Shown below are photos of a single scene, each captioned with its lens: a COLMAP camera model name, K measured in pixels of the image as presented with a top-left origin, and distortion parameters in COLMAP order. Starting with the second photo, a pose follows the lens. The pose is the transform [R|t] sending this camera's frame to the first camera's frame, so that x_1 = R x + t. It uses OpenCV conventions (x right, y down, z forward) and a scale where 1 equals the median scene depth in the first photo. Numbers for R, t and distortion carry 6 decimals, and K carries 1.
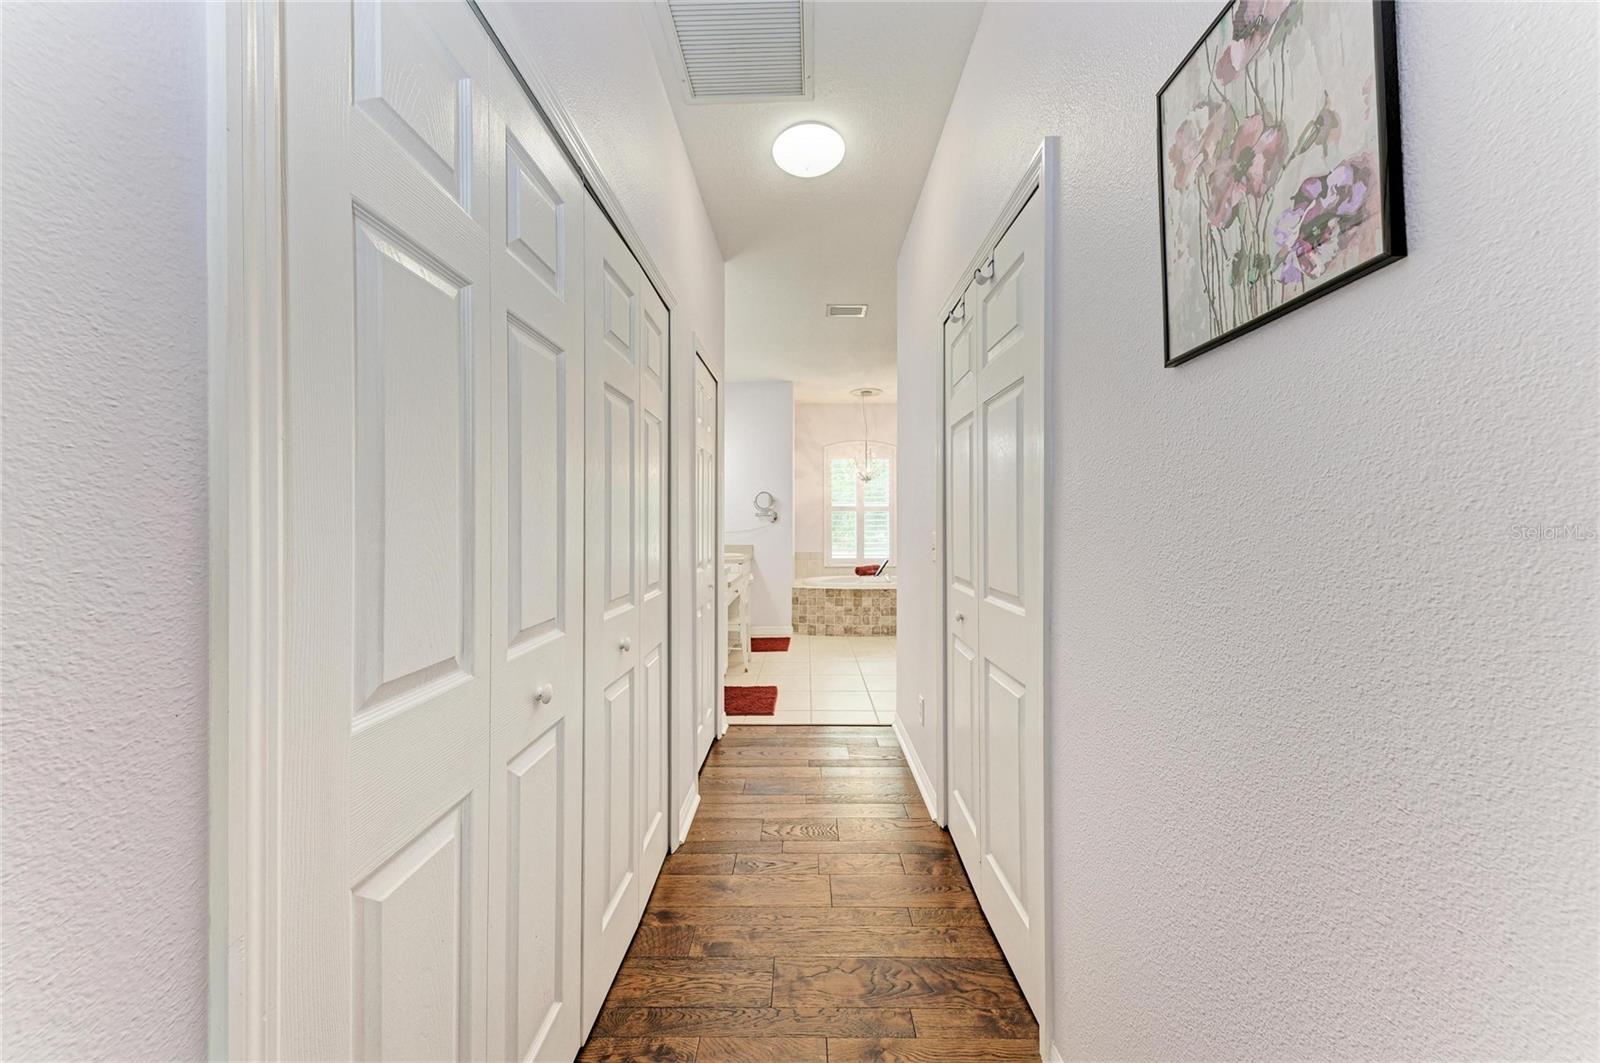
lens RADIAL K [[538.5, 0, 798.0], [0, 538.5, 525.8], [0, 0, 1]] dist [0.014364, -0.000365]
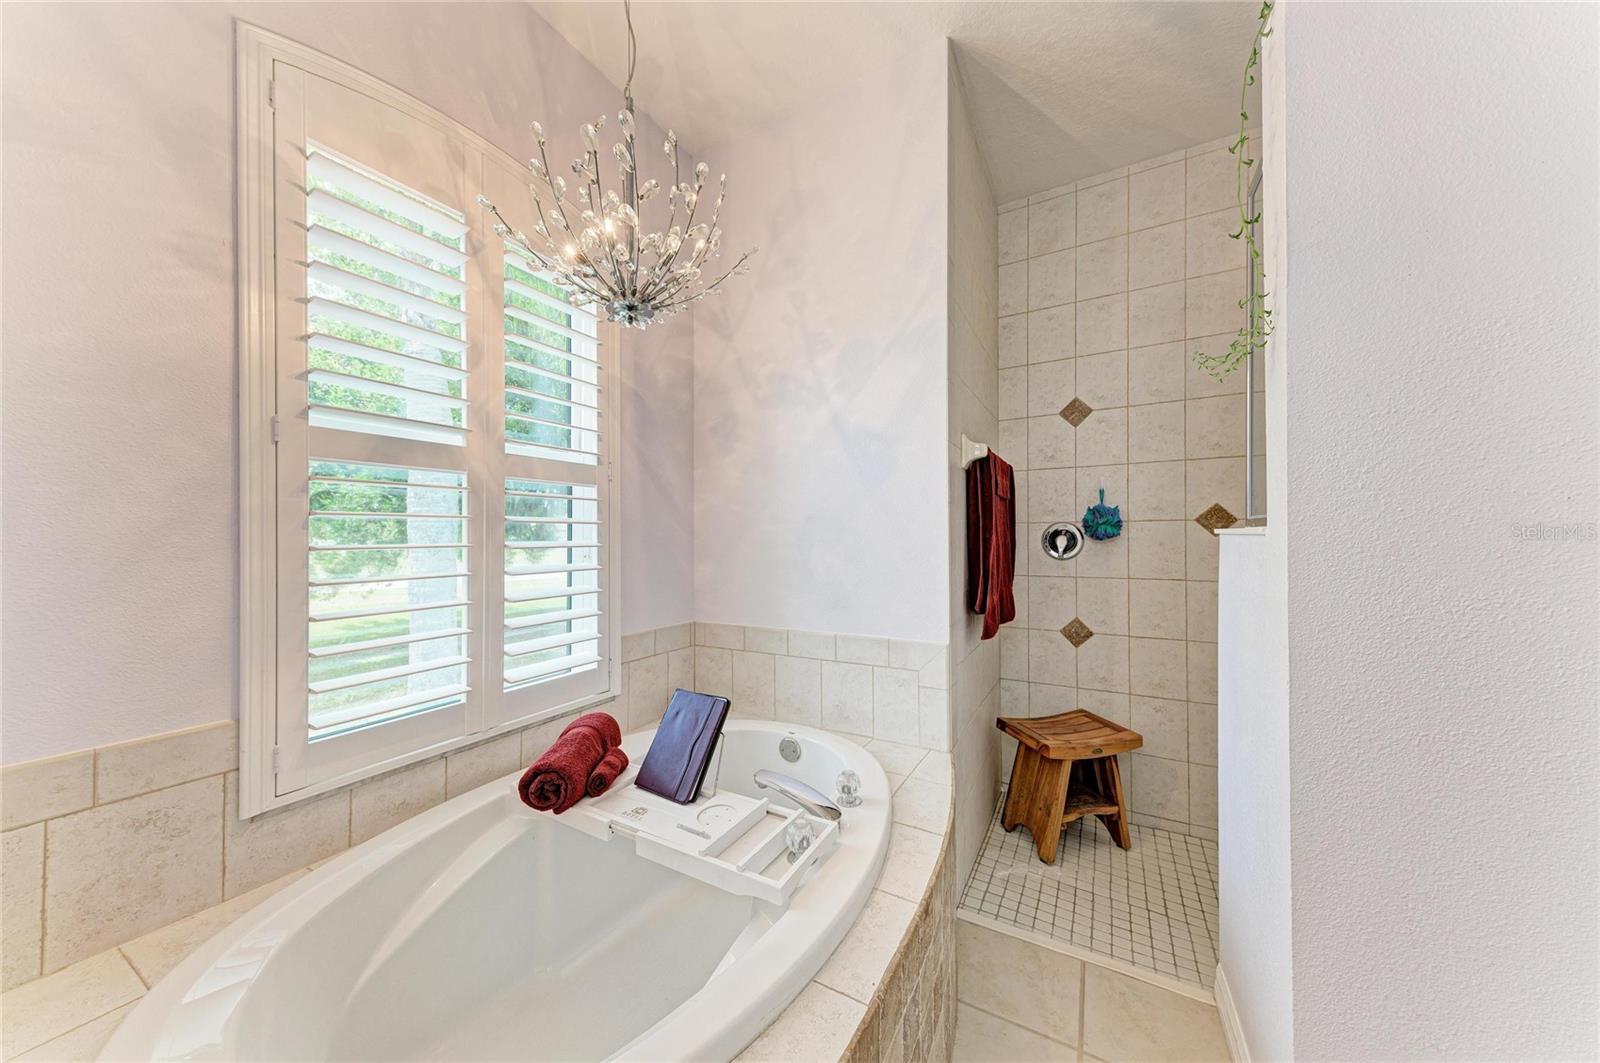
lens RADIAL K [[538.5, 0, 806.8], [0, 538.5, 533.8], [0, 0, 1]] dist [0.014364, -0.000365]
pose [[0.483217, 0.013509, 0.875396, -0.012593], [0.001220, 0.999870, -0.016103, 0.001047], [-0.875500, 0.008849, 0.483138, 0.937821]]
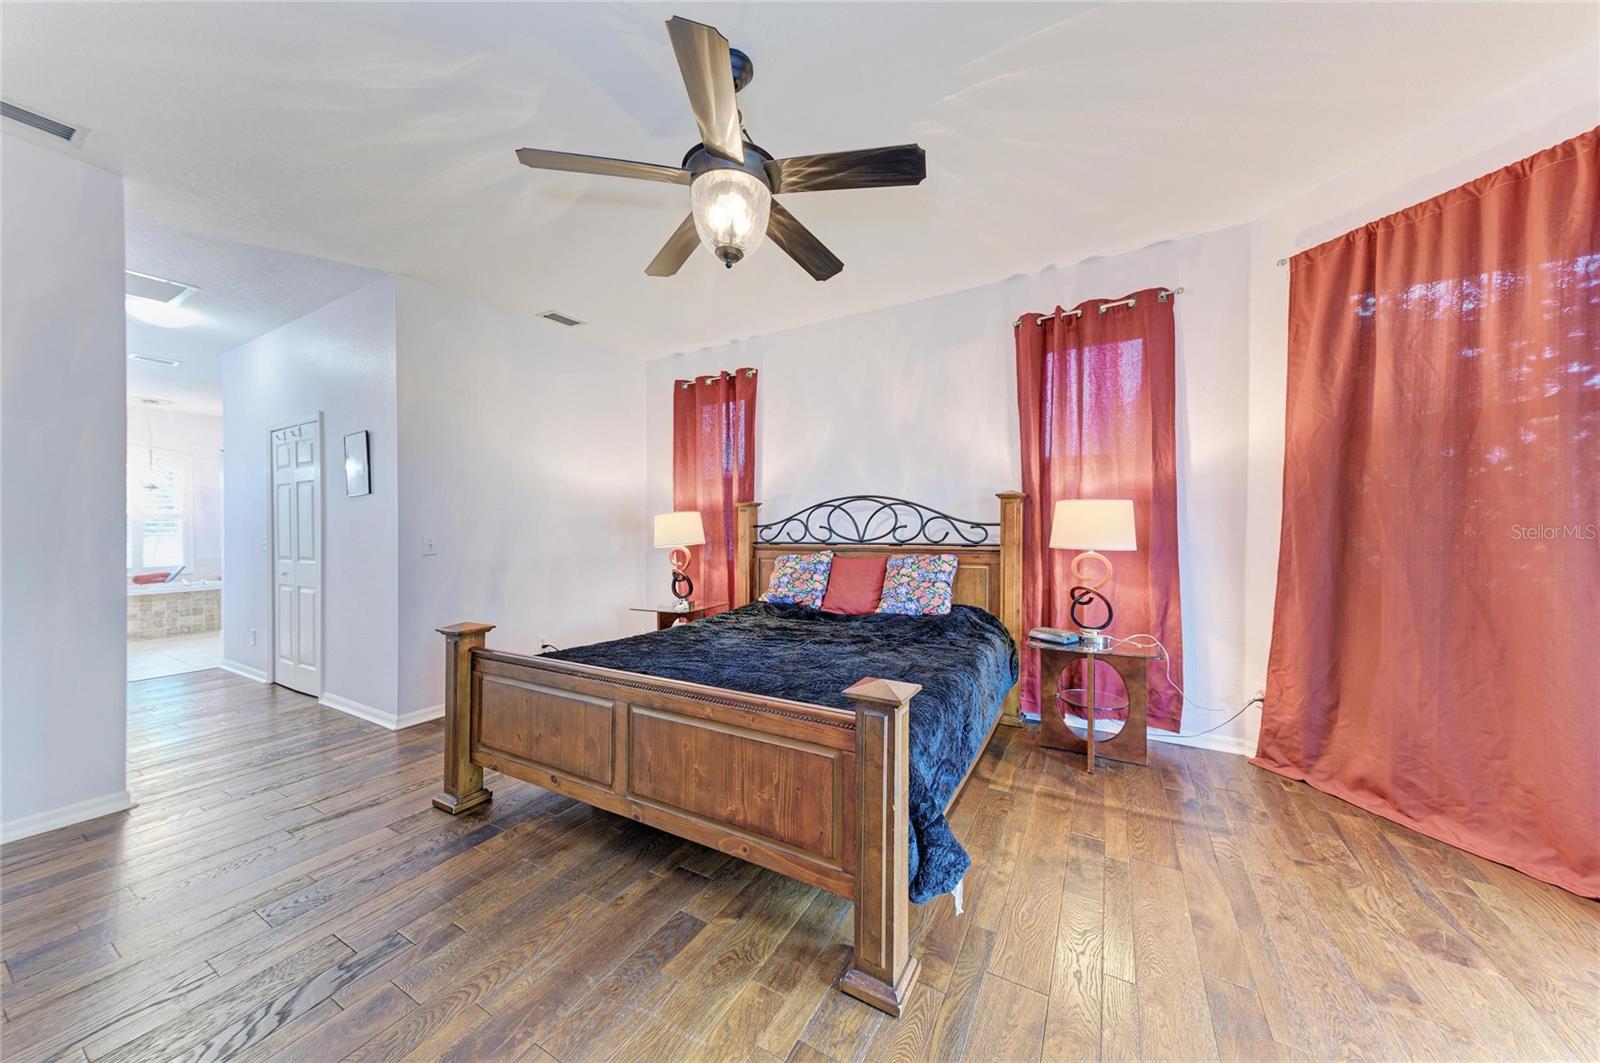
lens RADIAL K [[538.5, 0, 793.5], [0, 538.5, 540.0], [0, 0, 1]] dist [0.014364, -0.000365]
pose [[0.493514, -0.005597, 0.869720, -0.186381], [0.000042, 0.999979, 0.006411, 0.006452], [-0.869738, -0.003128, 0.493504, -0.585761]]
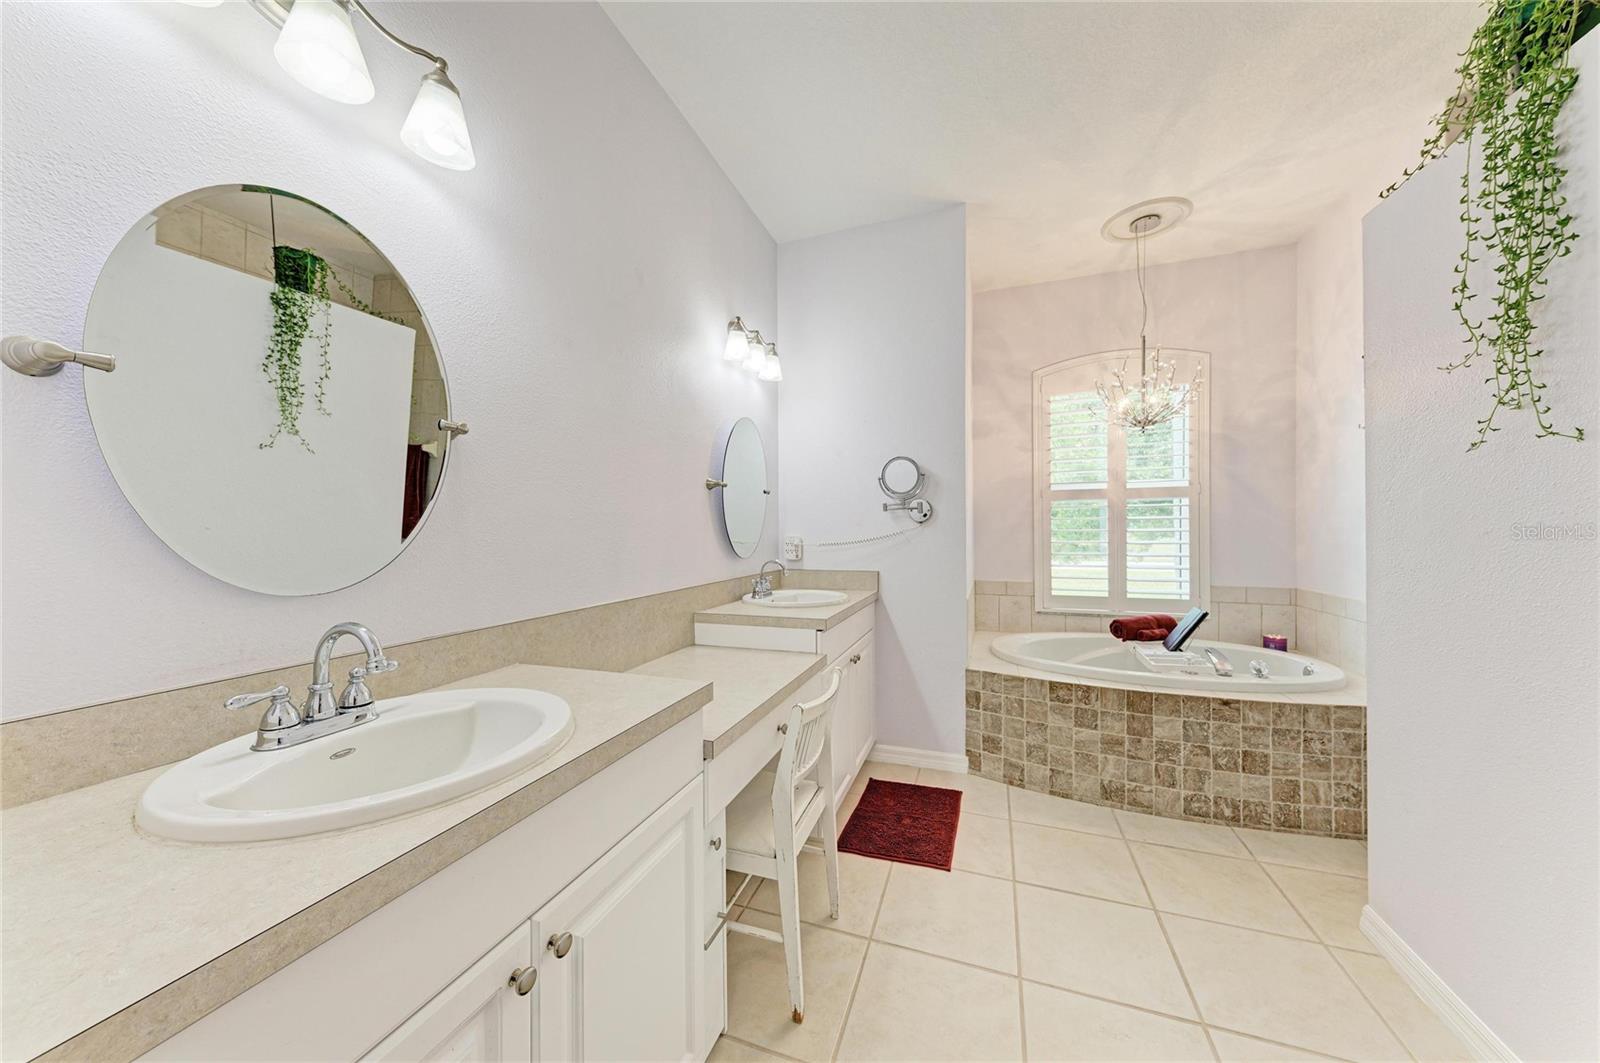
lens RADIAL K [[538.5, 0, 799.1], [0, 538.5, 520.6], [0, 0, 1]] dist [0.014364, -0.000365]
pose [[0.944242, -0.006139, -0.329194, 0.006938], [0.003684, 0.999961, -0.008083, -0.005246], [0.329230, 0.006420, 0.944228, 0.529704]]
